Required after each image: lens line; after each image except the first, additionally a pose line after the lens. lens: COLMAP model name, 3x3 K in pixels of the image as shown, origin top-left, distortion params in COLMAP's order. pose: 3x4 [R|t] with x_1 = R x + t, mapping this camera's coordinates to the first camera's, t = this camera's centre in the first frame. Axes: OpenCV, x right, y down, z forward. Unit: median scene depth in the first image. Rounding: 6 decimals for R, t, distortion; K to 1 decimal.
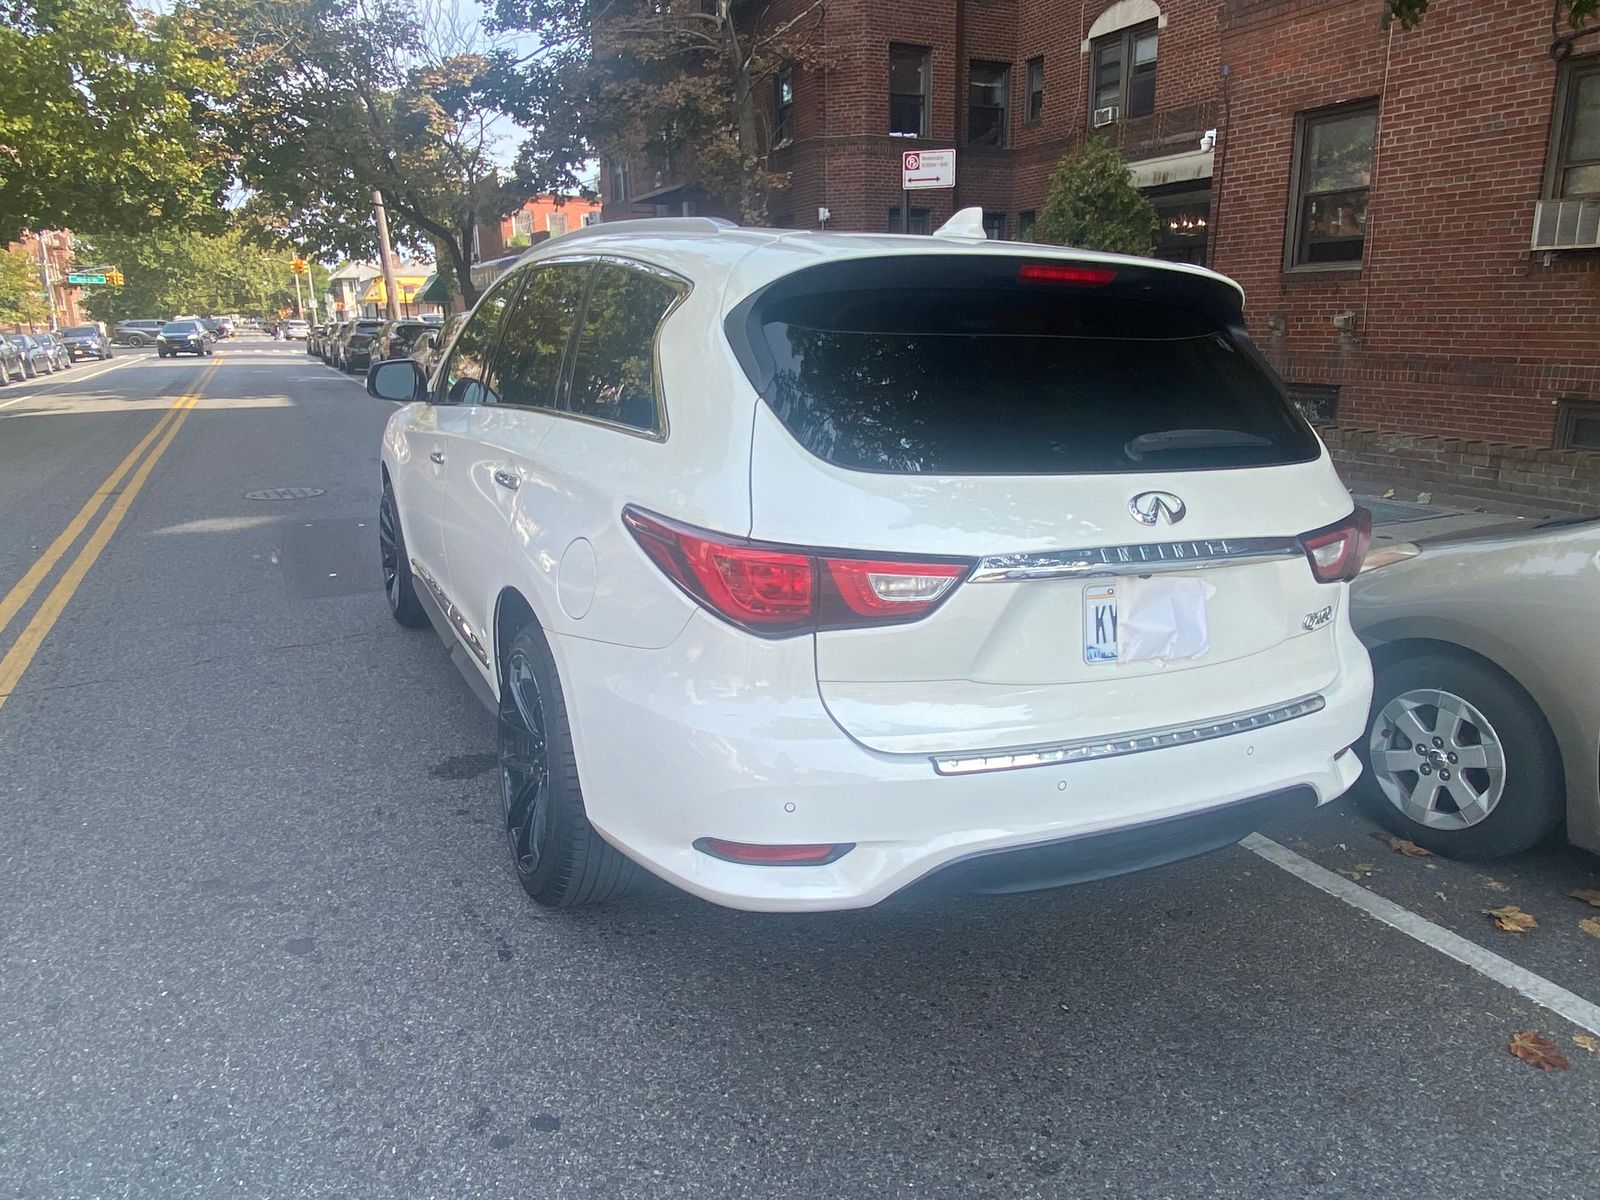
lens RADIAL K [[1065.2, 0, 805.4], [0, 1065.2, 594.4], [0, 0, 1]] dist [0.048392, -0.046095]
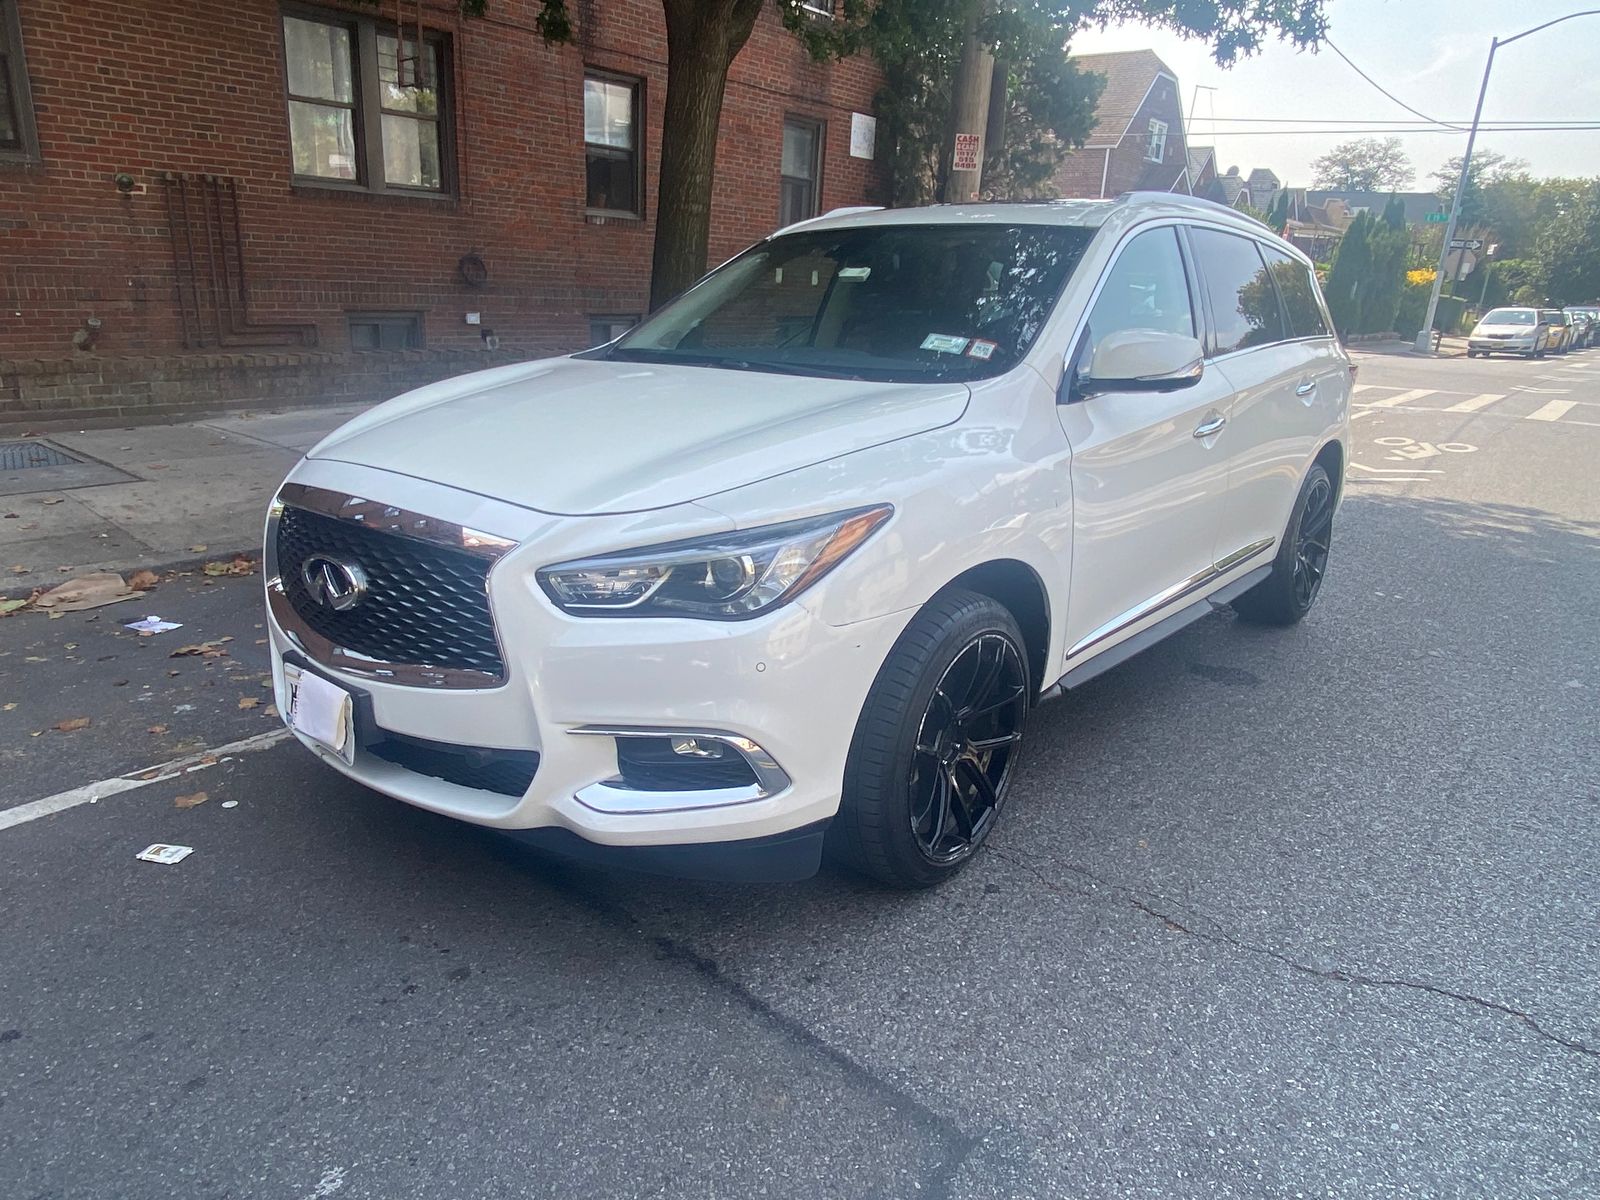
lens RADIAL K [[1044.9, 0, 805.2], [0, 1044.9, 598.9], [0, 0, 1]] dist [0.063166, -0.073005]
pose [[-0.403203, -0.291936, 0.867295, -0.408853], [0.177800, 0.904697, 0.387184, -0.162085], [-0.897672, 0.310319, -0.312870, 0.650737]]
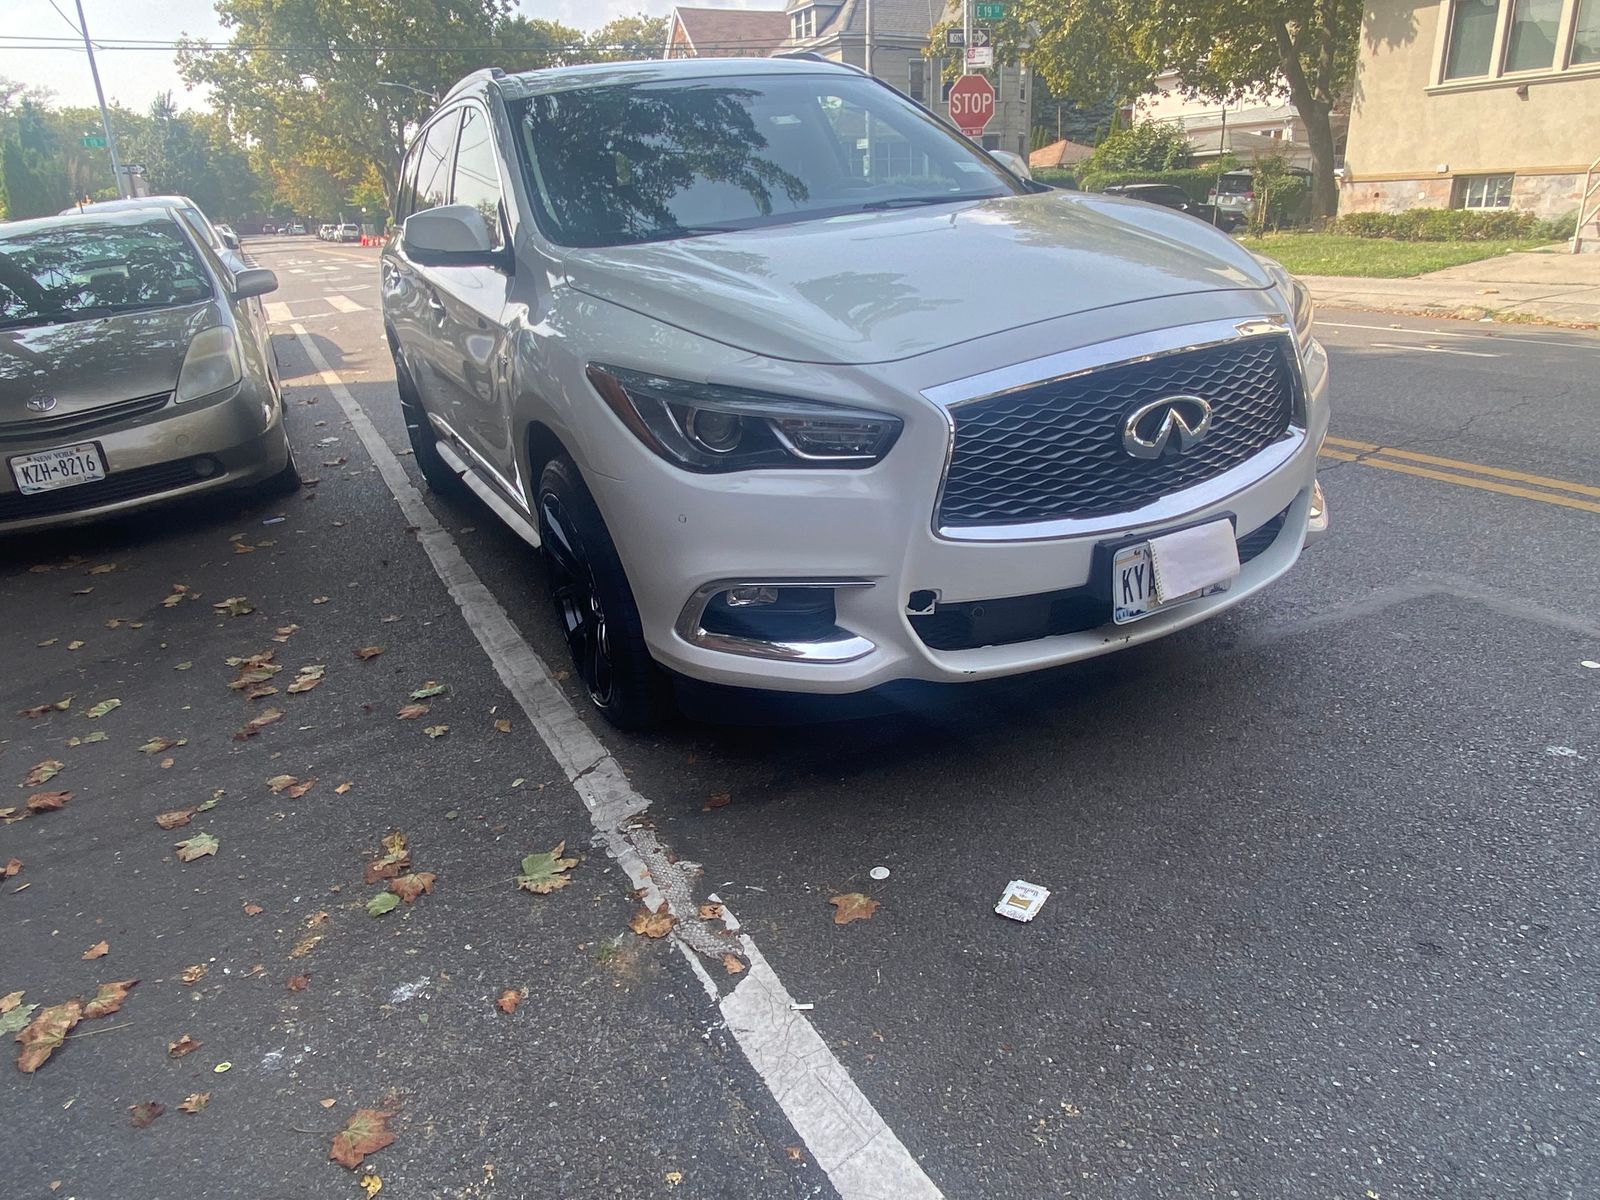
lens RADIAL K [[1045.5, 0, 800.0], [0, 1045.5, 597.0], [0, 0, 1]] dist [0.063250, -0.073615]
pose [[-0.998205, 0.058795, 0.011362, -0.090046], [0.054680, 0.817572, 0.573224, -0.192556], [0.024414, 0.572817, -0.819320, 0.863991]]
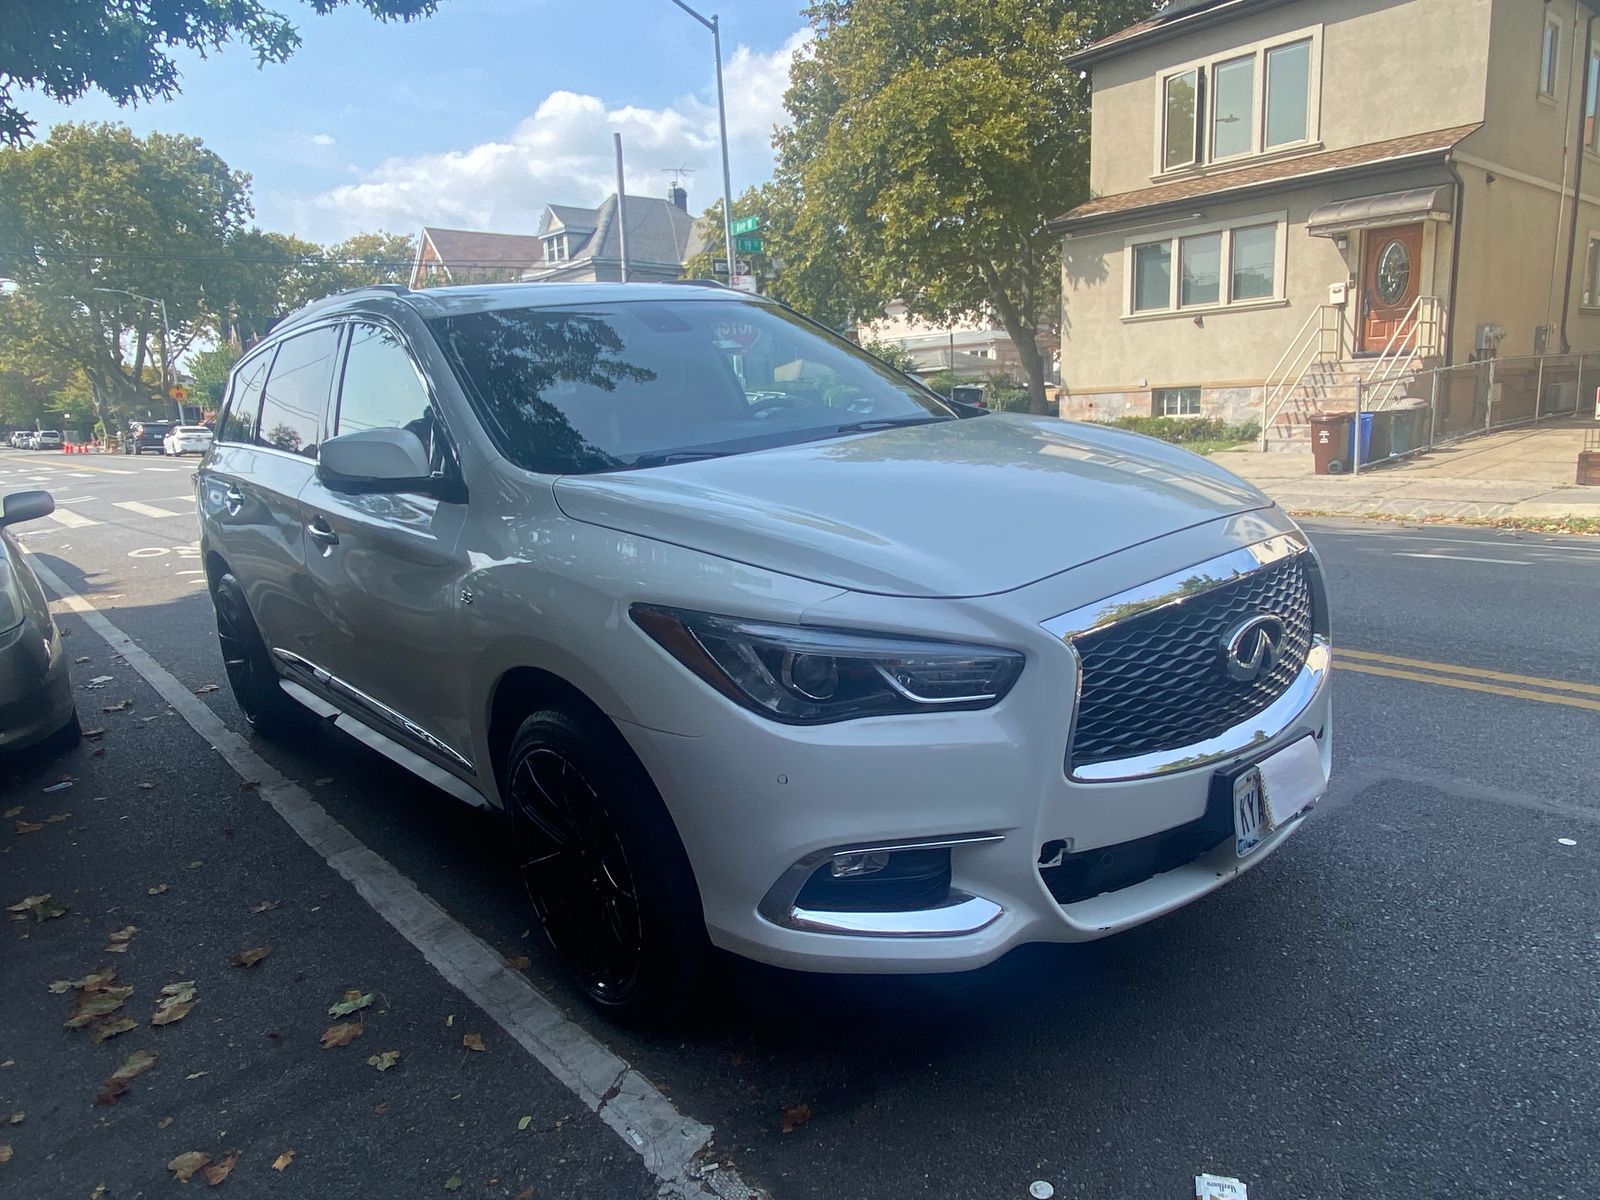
lens RADIAL K [[1045.5, 0, 800.0], [0, 1045.5, 597.0], [0, 0, 1]] dist [0.063250, -0.073615]
pose [[-0.968676, 0.100144, -0.227239, -0.029433], [-0.005628, 0.905990, 0.423261, -0.191360], [0.248263, 0.411282, -0.877047, 0.828135]]
